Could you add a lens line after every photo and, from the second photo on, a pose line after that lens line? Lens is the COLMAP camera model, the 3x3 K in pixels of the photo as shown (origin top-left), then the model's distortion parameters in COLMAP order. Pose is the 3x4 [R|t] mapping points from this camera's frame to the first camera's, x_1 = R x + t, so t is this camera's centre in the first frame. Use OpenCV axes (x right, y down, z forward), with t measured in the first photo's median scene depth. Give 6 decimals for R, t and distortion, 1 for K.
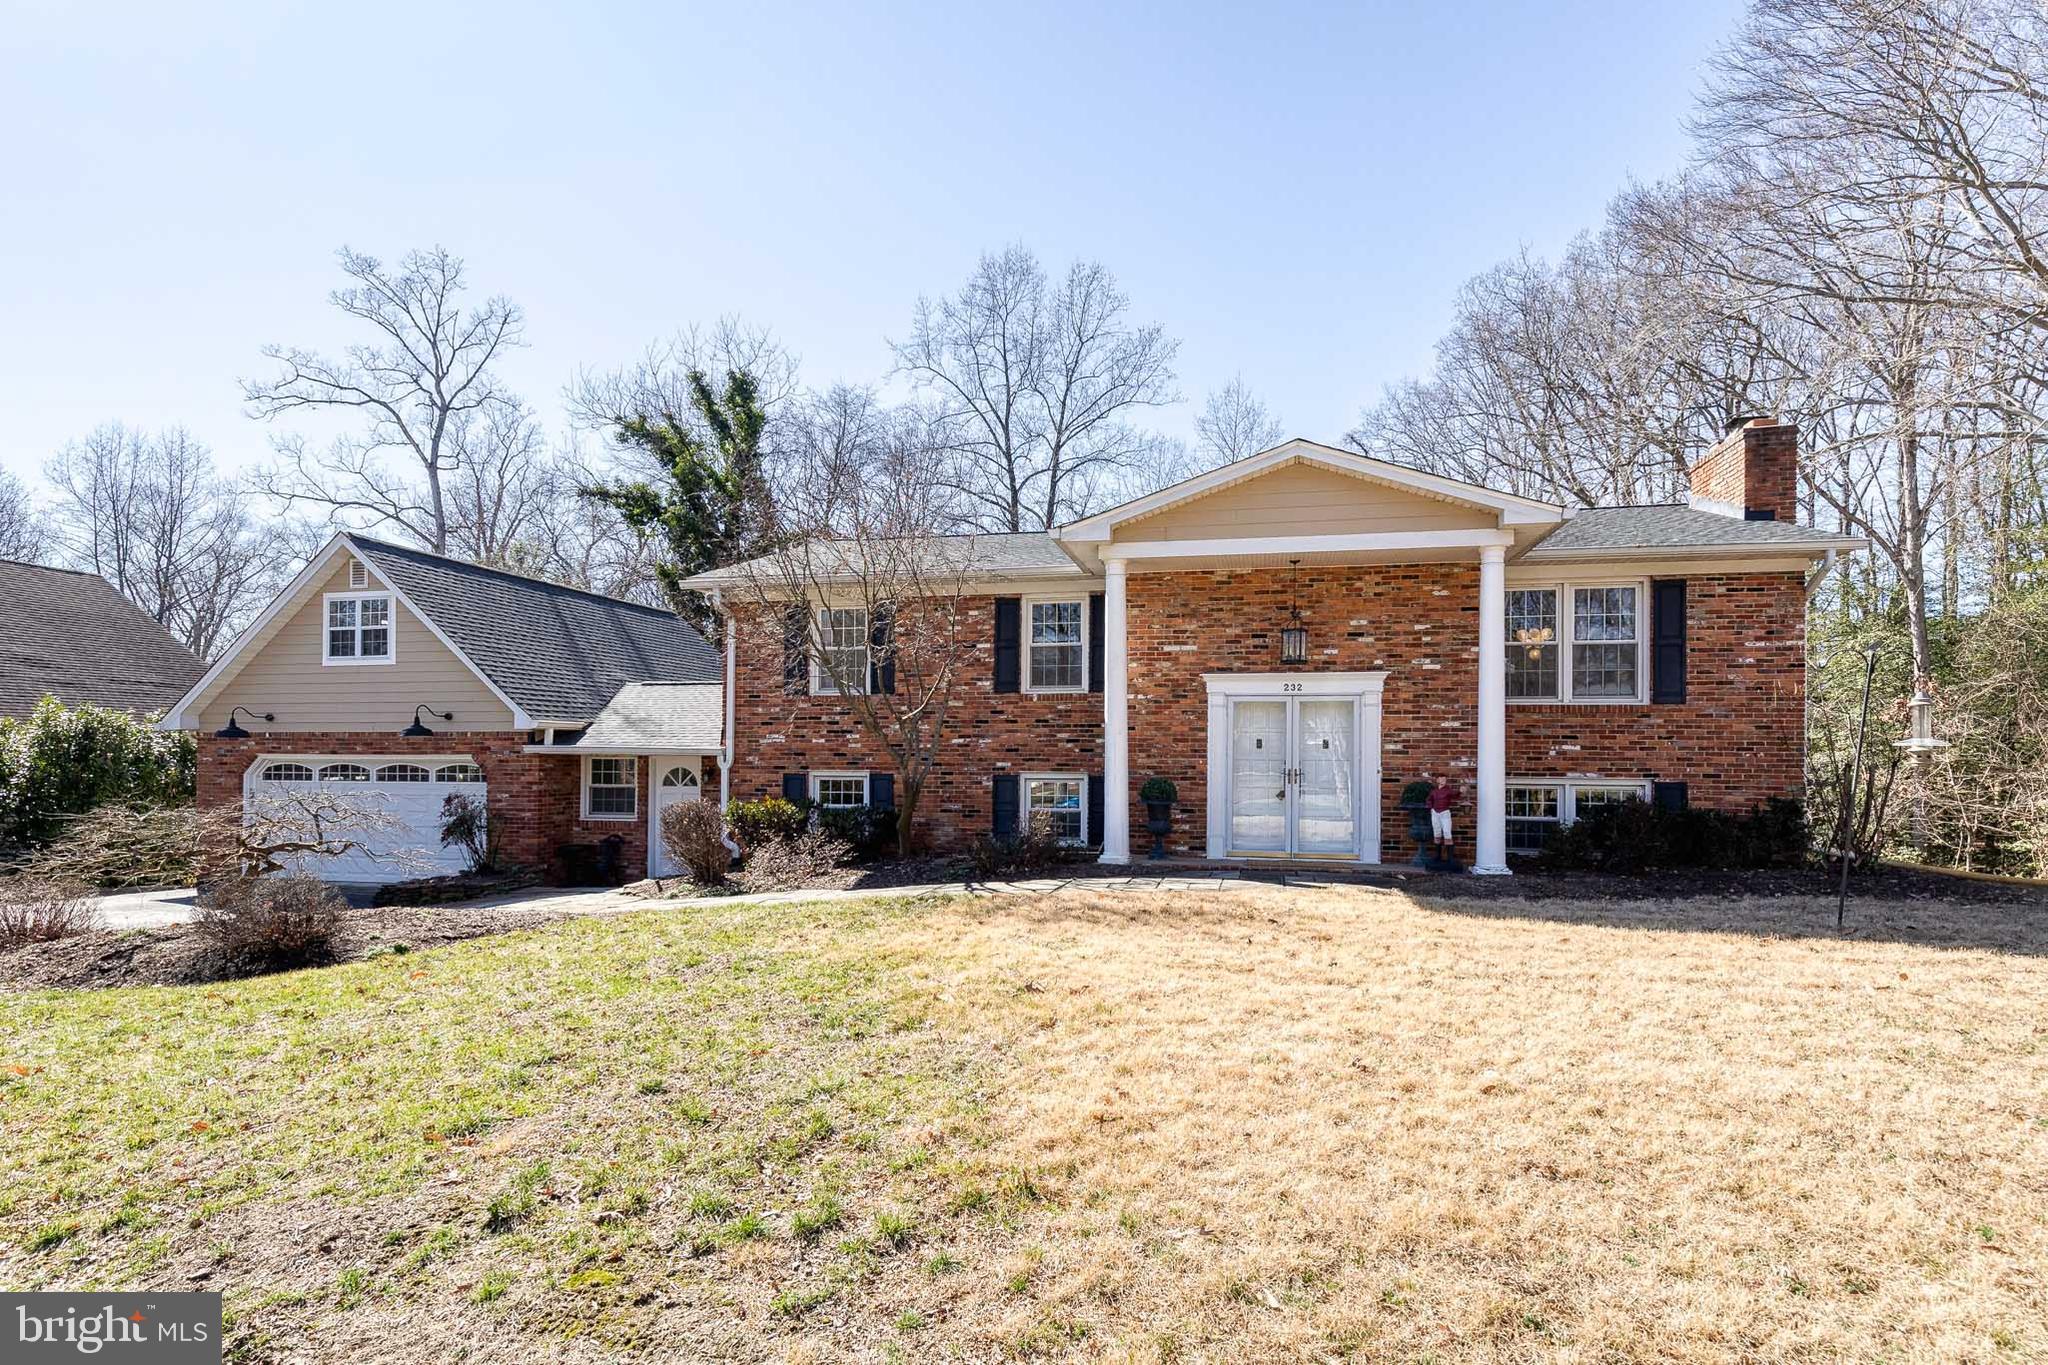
lens RADIAL K [[876.5, 0, 1024.1], [0, 876.5, 704.3], [0, 0, 1]] dist [0.004304, -0.000454]
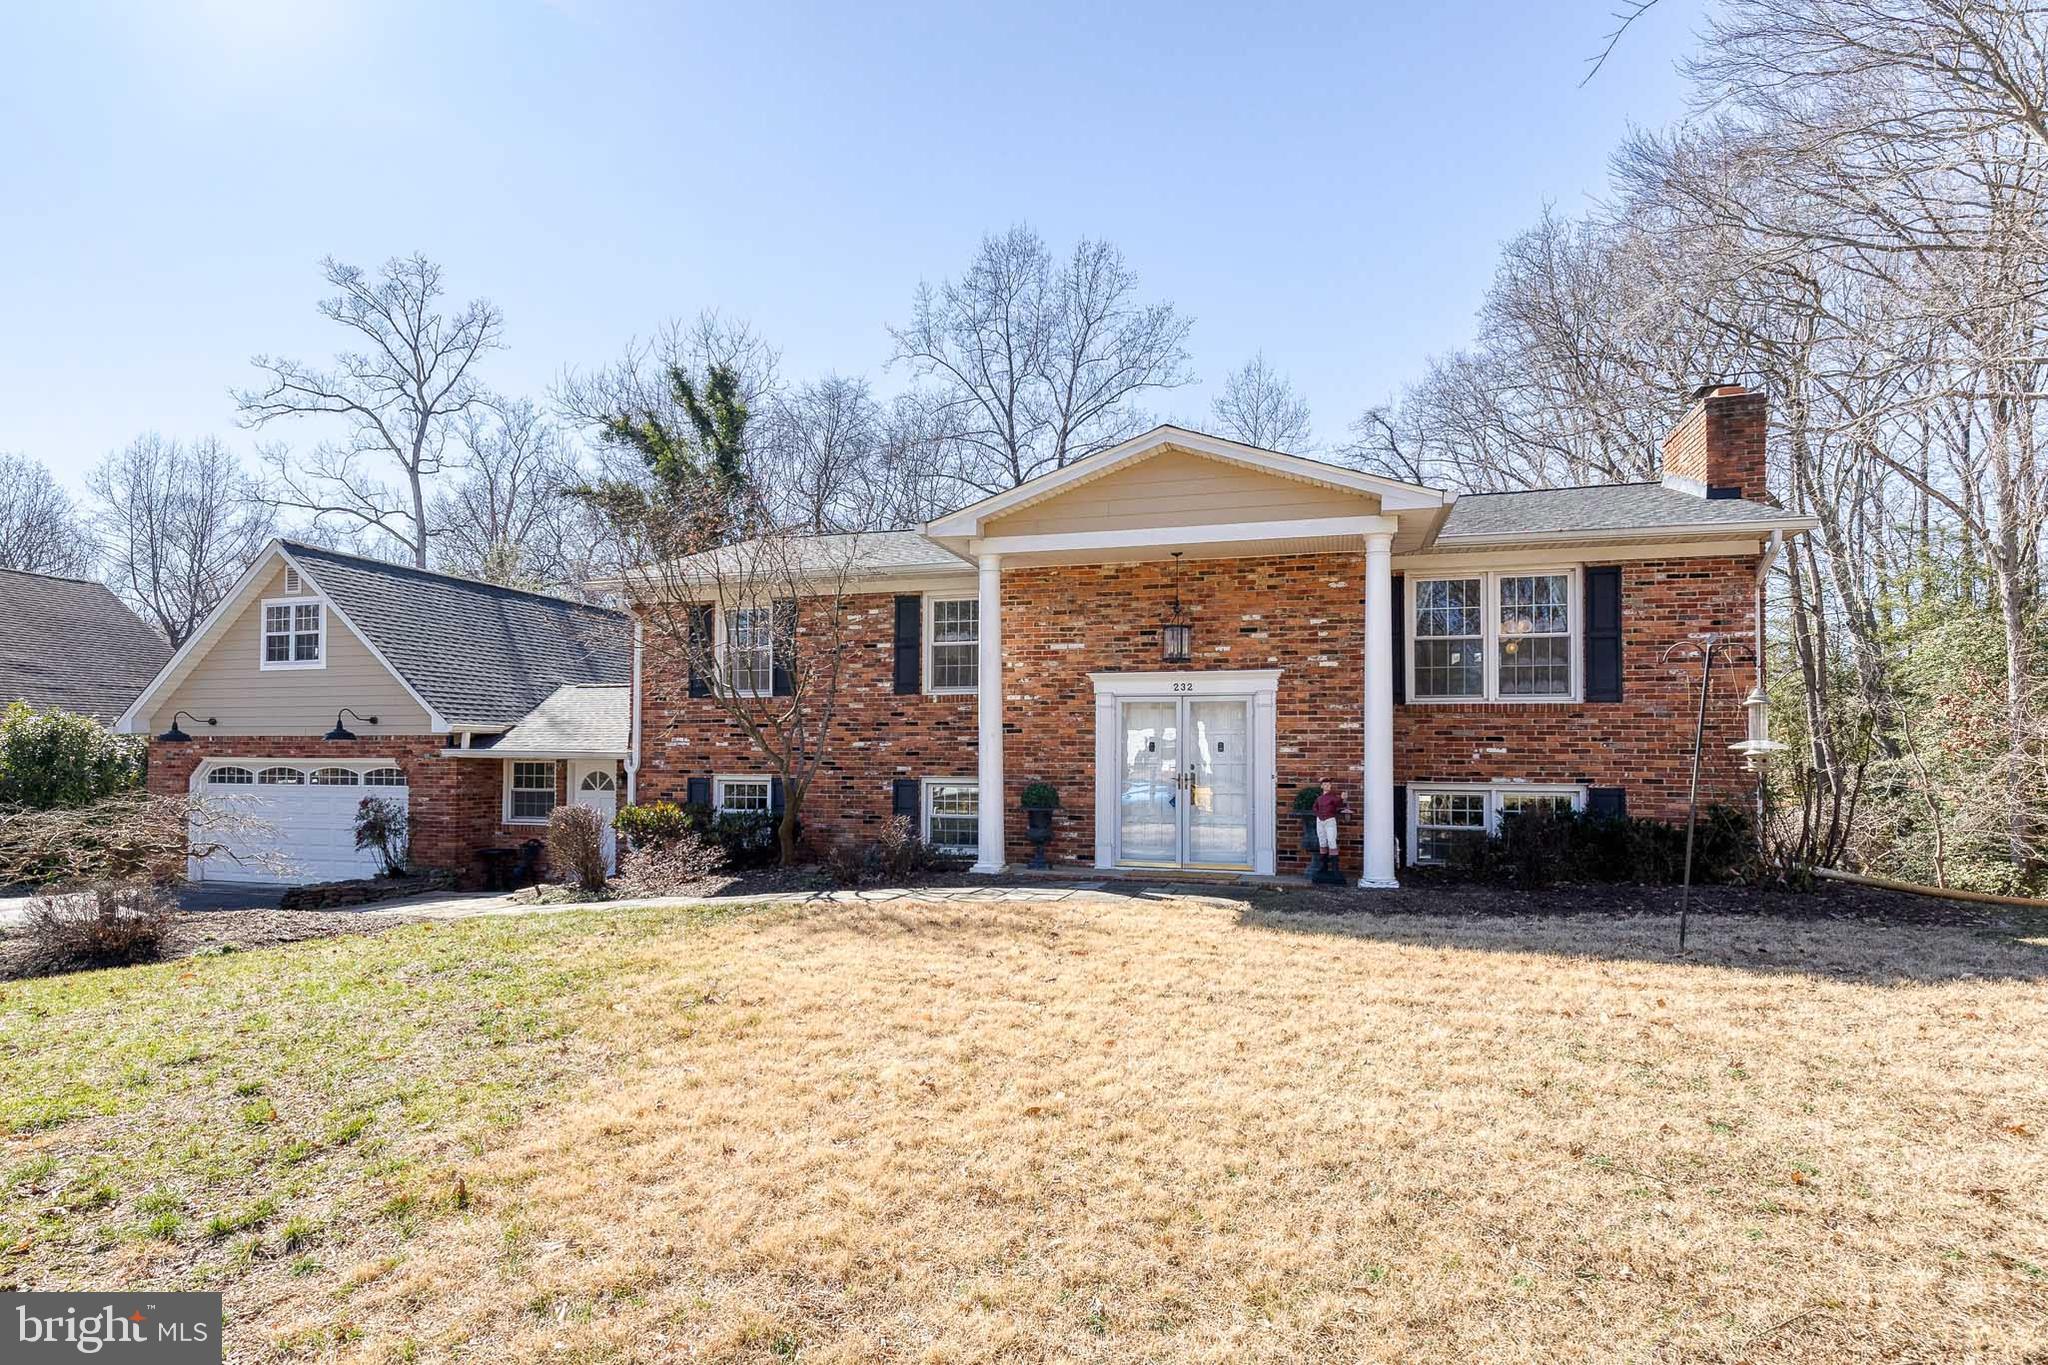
lens RADIAL K [[925.9, 0, 1042.6], [0, 925.9, 691.5], [0, 0, 1]] dist [0.005326, 0.000192]
pose [[0.997216, -0.005652, -0.074351, 0.202329], [0.004685, 0.999902, -0.013169, -0.001706], [0.074418, 0.012784, 0.997145, -0.003435]]
